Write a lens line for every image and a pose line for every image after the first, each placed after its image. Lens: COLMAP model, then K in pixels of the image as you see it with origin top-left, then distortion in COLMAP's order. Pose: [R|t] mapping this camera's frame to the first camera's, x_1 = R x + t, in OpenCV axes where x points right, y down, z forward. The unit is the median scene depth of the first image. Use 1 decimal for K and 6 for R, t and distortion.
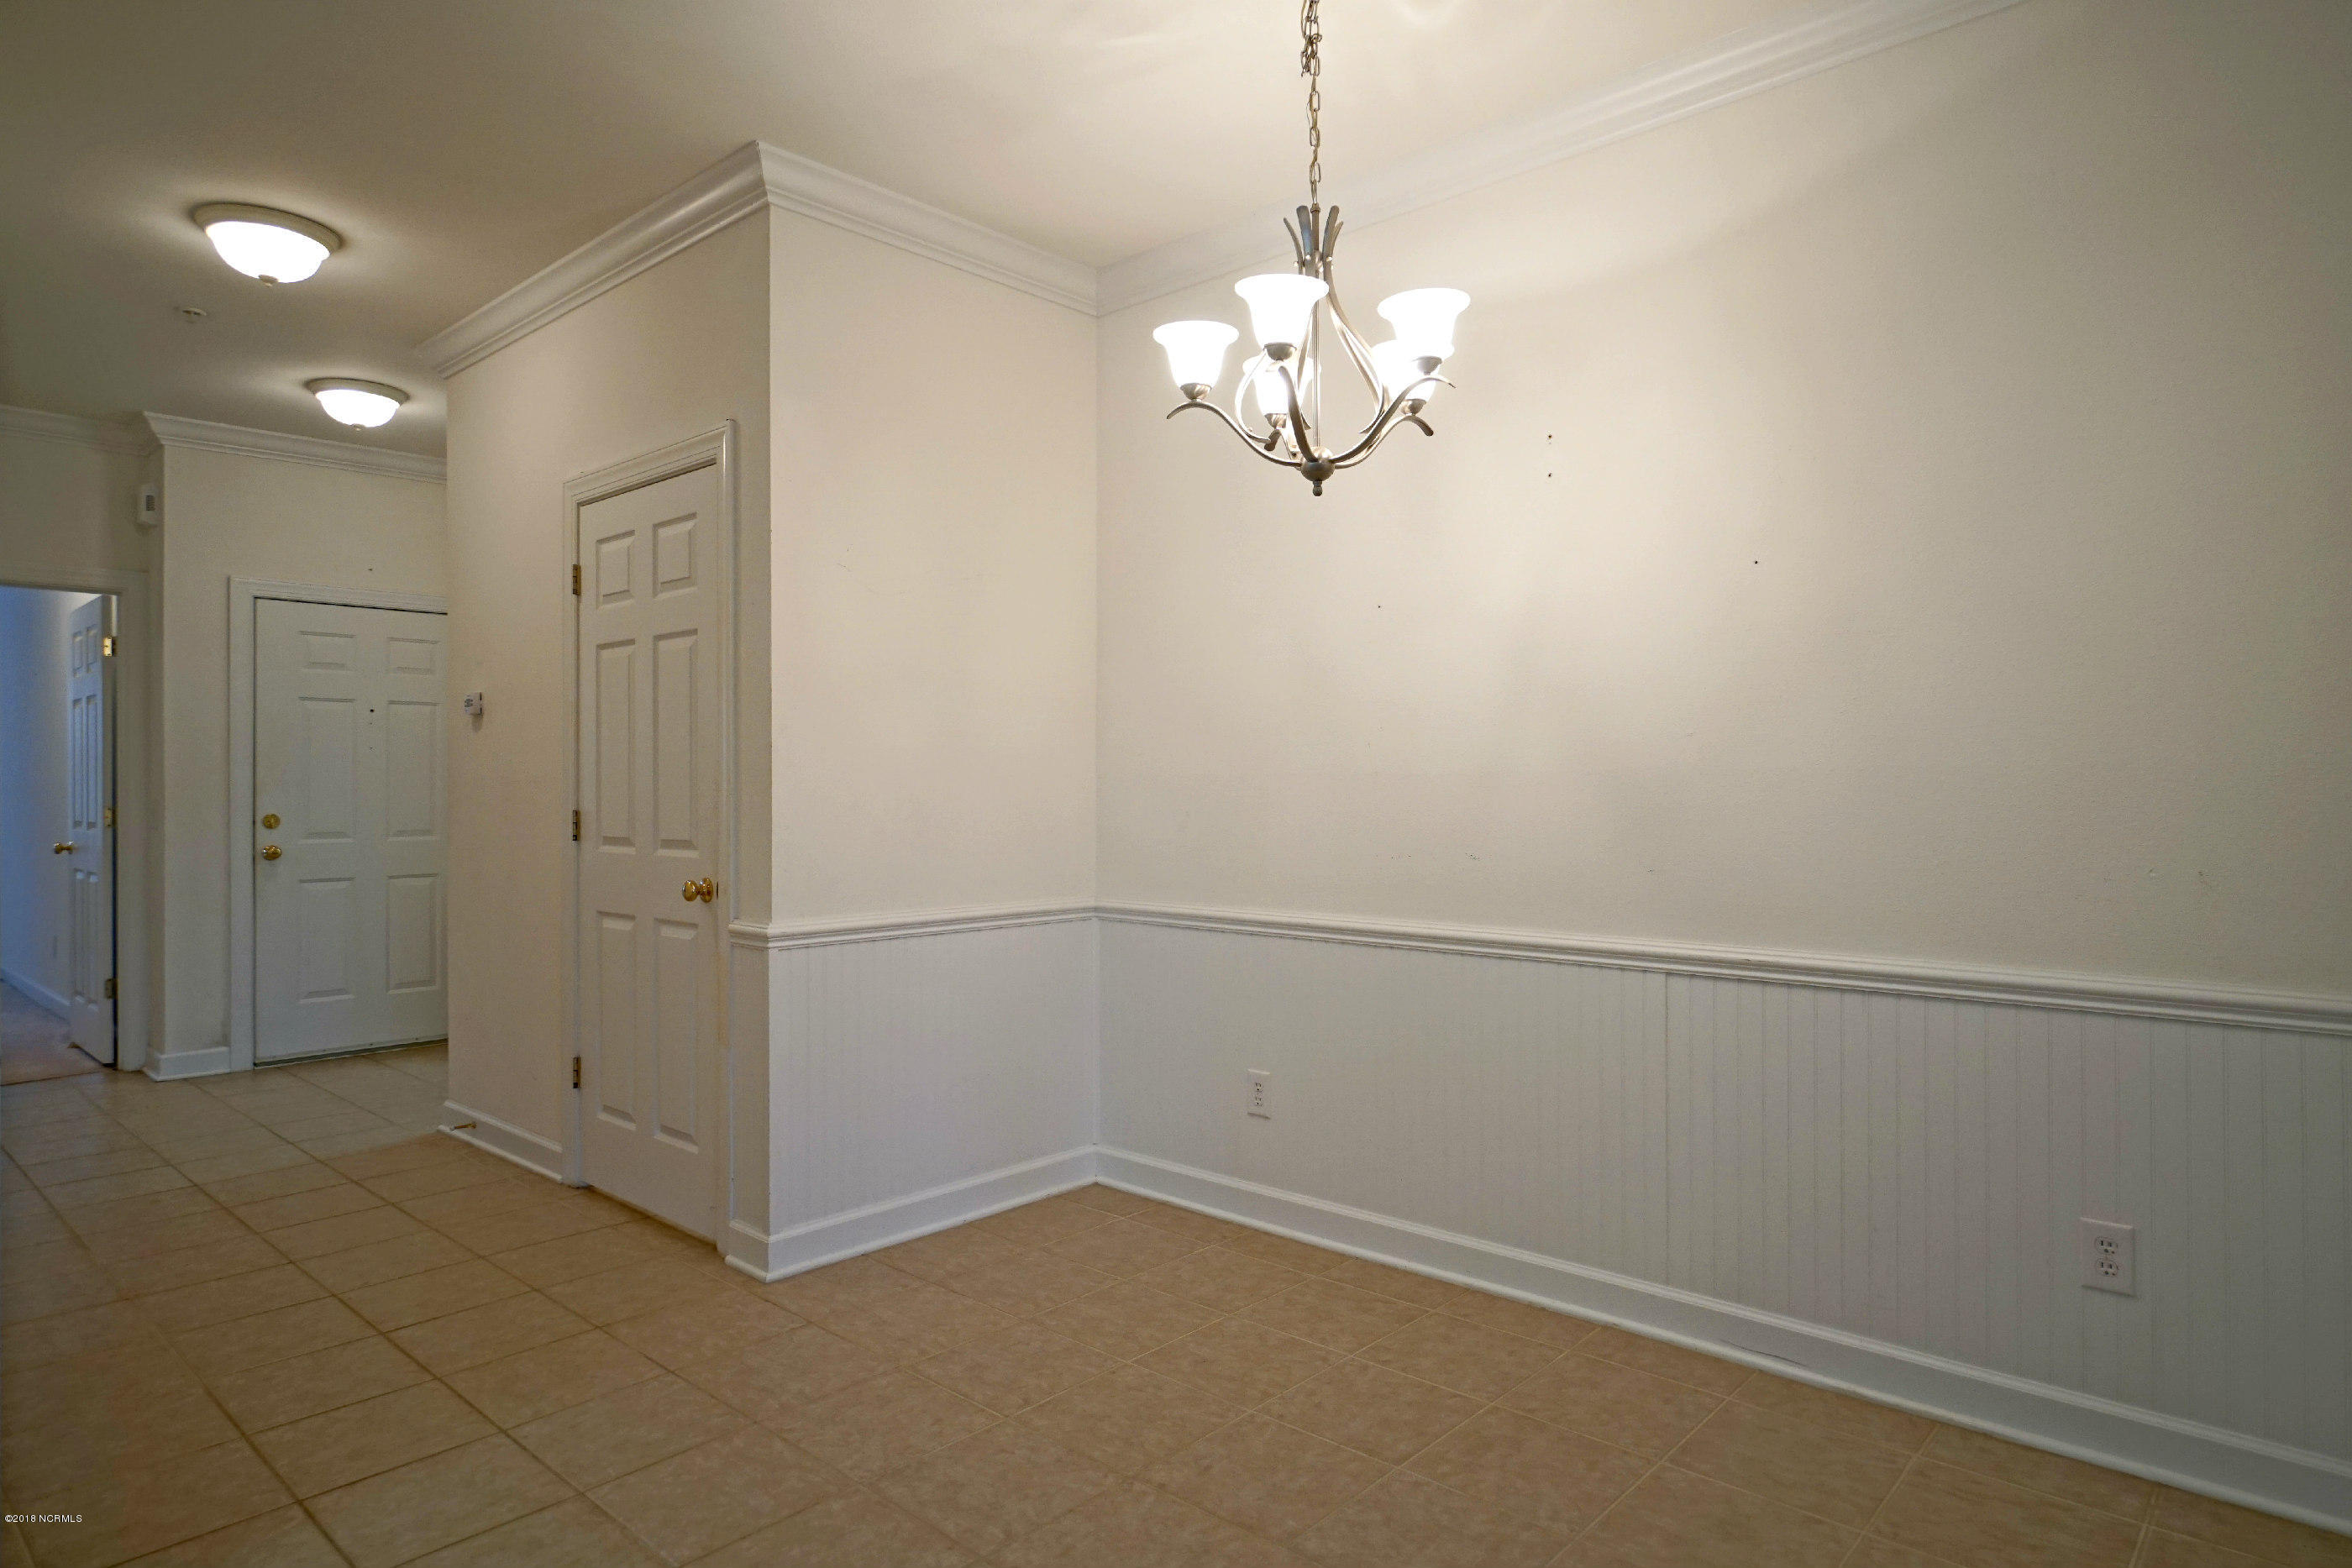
lens RADIAL K [[1300.1, 0, 1176.8], [0, 1300.1, 771.9], [0, 0, 1]] dist [-0.002803, -0.000360]
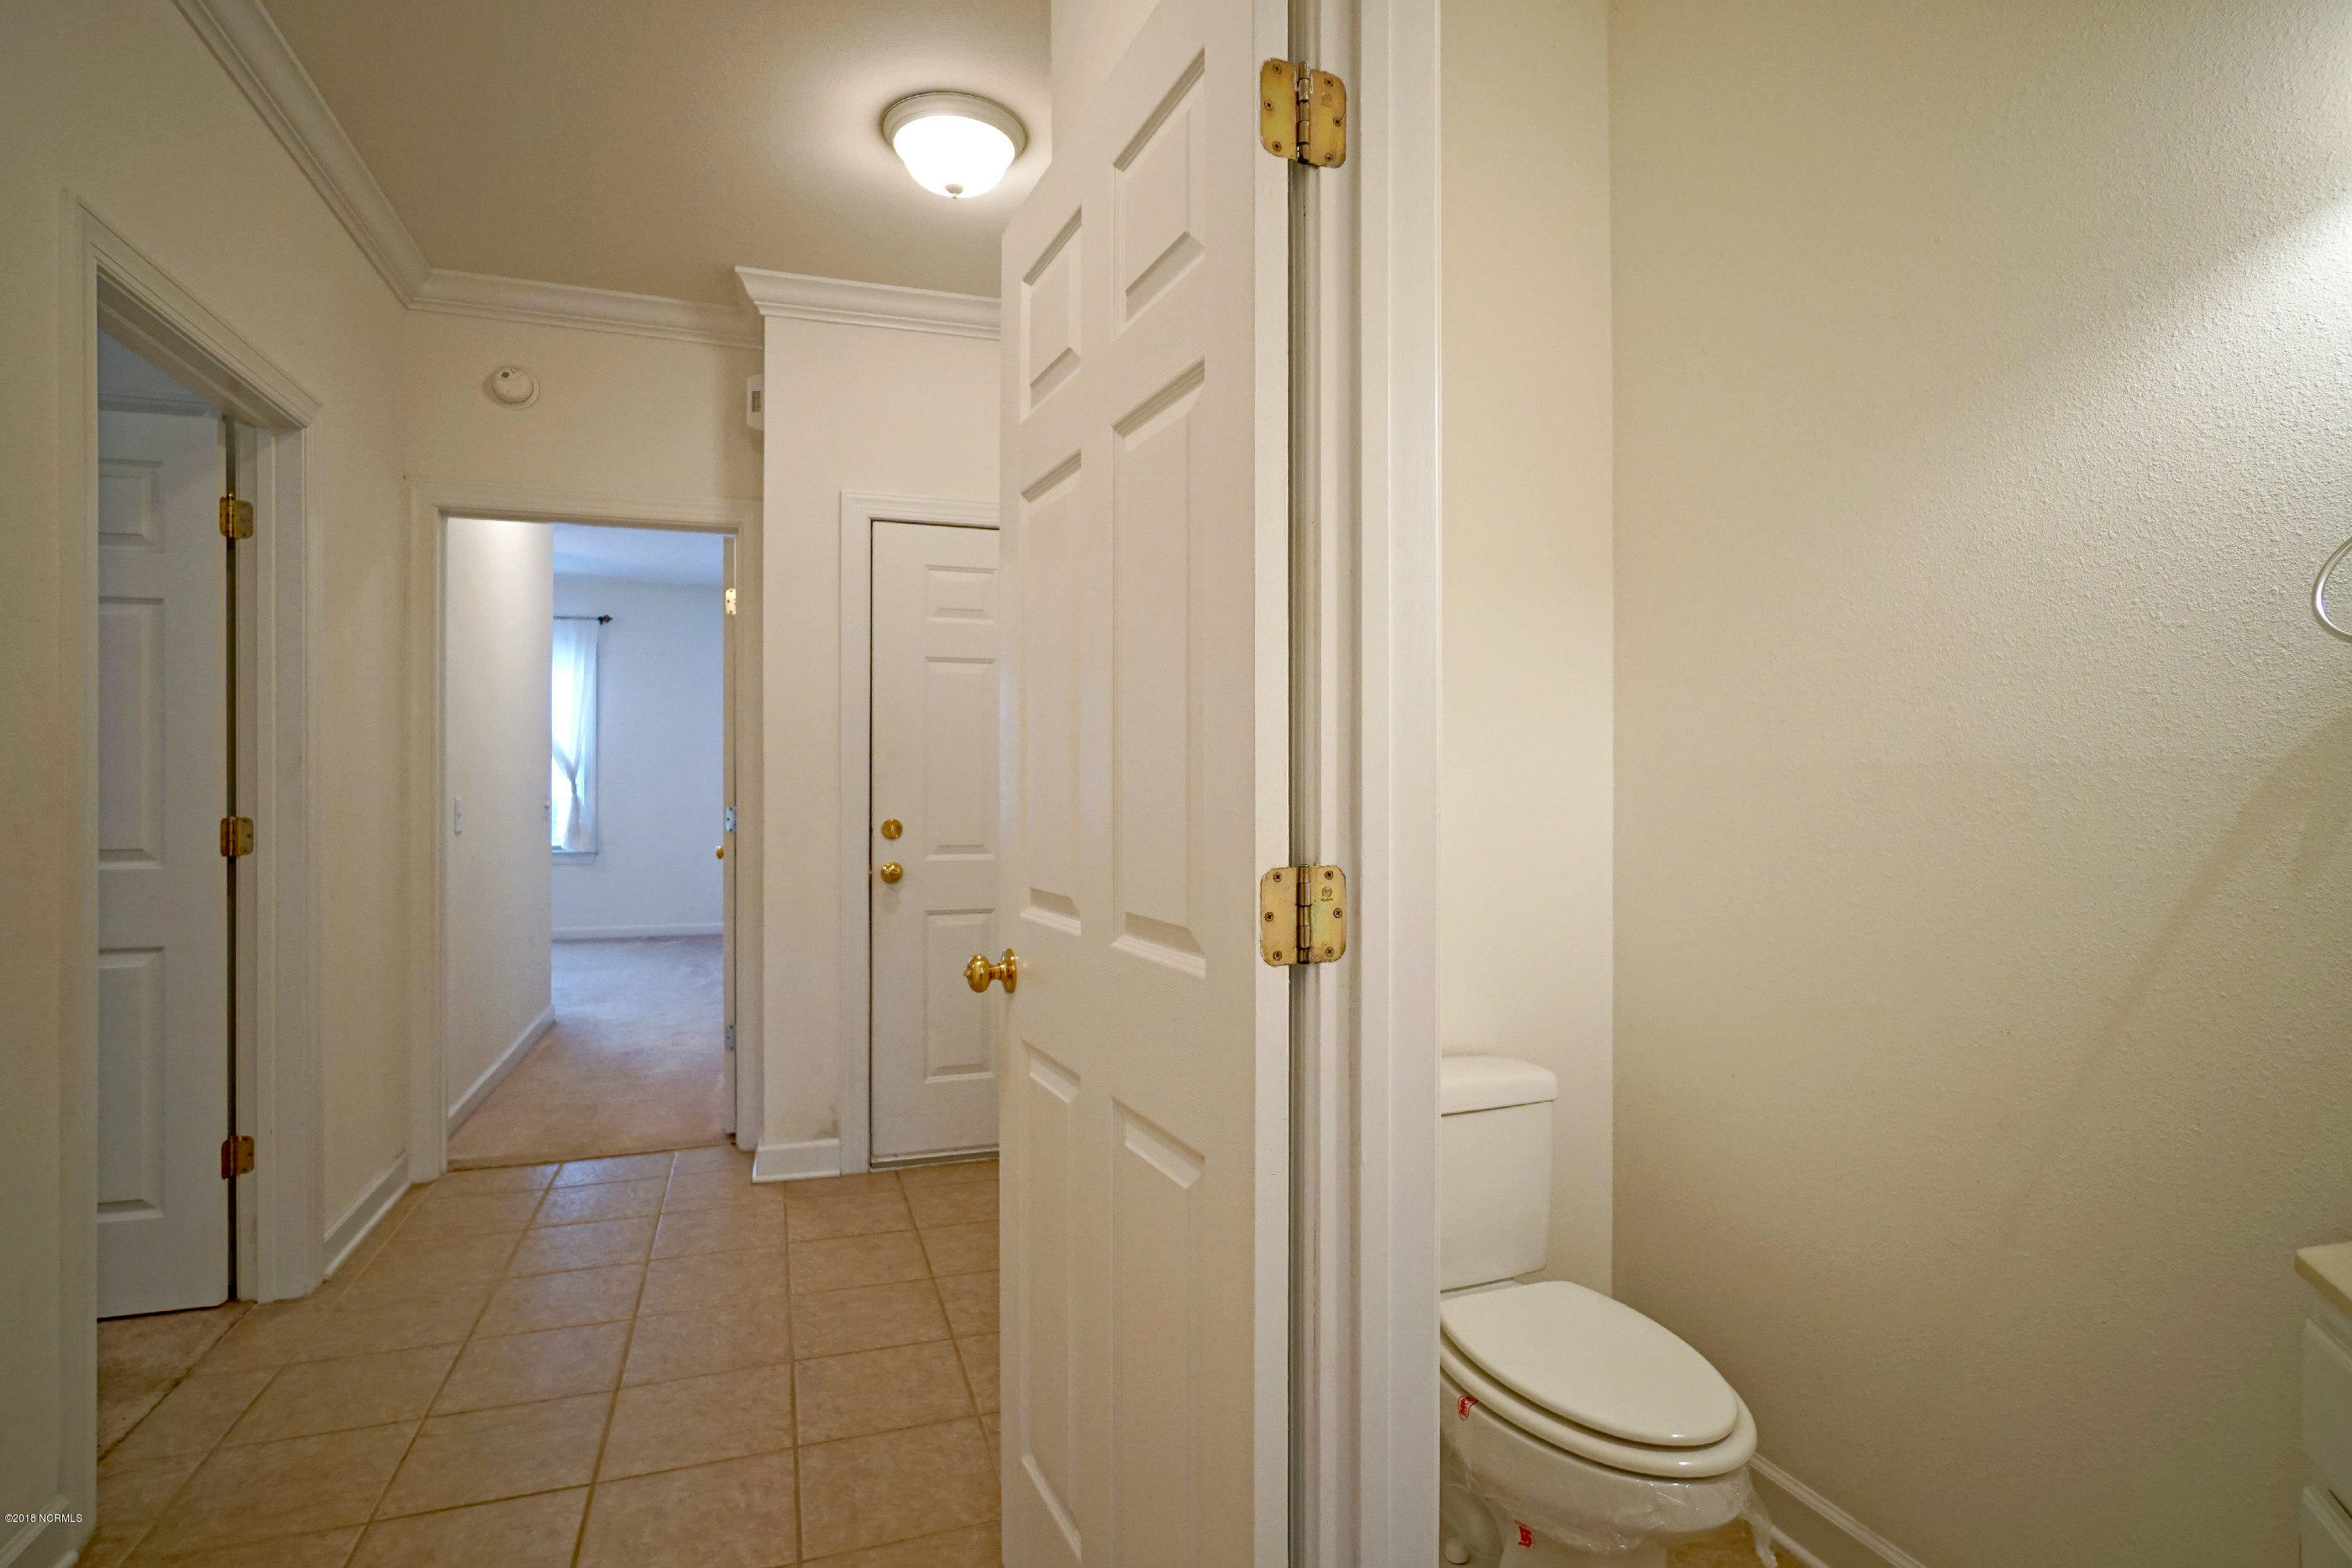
lens RADIAL K [[1173.9, 0, 1180.6], [0, 1173.9, 783.7], [0, 0, 1]] dist [-0.009482, -0.000254]
pose [[0.864585, 0.004776, -0.502465, -0.231675], [-0.001868, 0.999978, 0.006291, 0.008007], [0.502484, -0.004501, 0.864575, 0.519835]]
